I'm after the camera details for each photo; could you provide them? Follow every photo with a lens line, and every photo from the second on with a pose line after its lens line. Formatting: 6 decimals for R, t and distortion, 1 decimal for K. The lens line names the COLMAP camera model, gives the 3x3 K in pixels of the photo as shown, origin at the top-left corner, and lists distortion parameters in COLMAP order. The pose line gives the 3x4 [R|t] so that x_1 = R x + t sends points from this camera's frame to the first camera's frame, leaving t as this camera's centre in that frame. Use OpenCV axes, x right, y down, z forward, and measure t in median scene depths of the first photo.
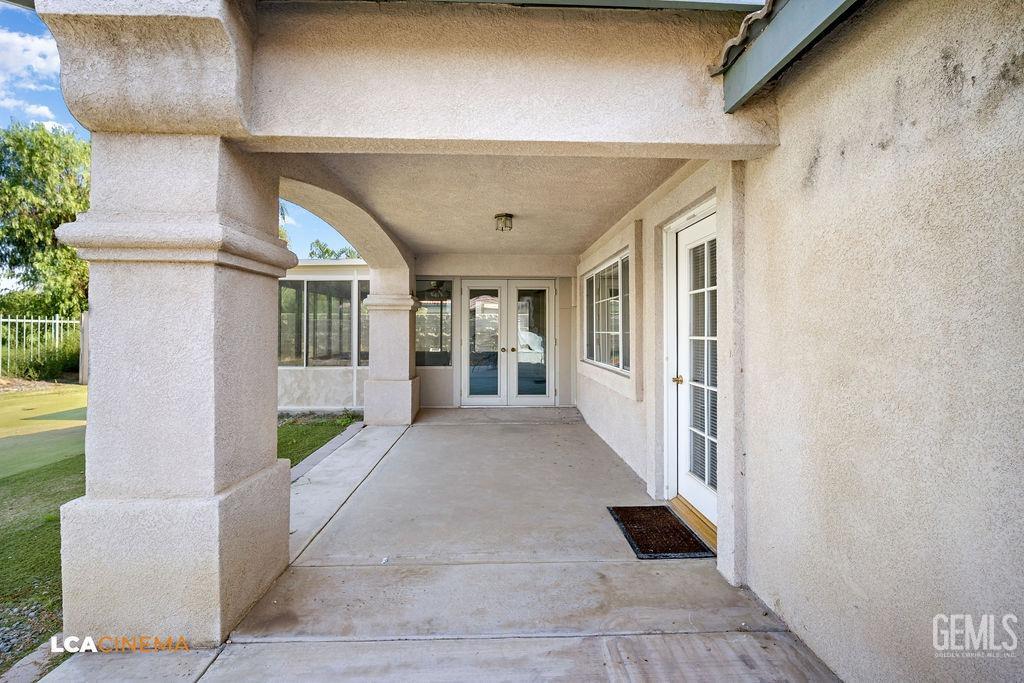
lens RADIAL K [[456.8, 0, 512.2], [0, 456.8, 307.6], [0, 0, 1]] dist [-0.012062, -0.000050]
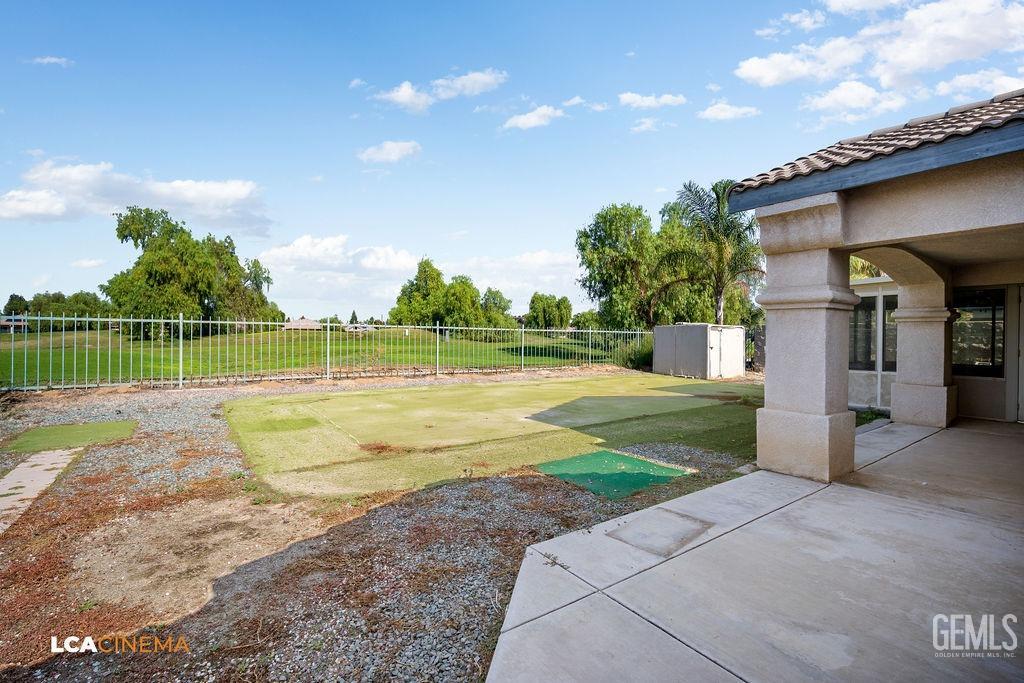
lens RADIAL K [[445.1, 0, 508.5], [0, 445.1, 342.9], [0, 0, 1]] dist [-0.009417, -0.000039]
pose [[0.543351, 0.014612, -0.839378, 0.078626], [0.034463, 0.998617, 0.039693, -0.018067], [0.838798, -0.050495, 0.542096, -0.377261]]
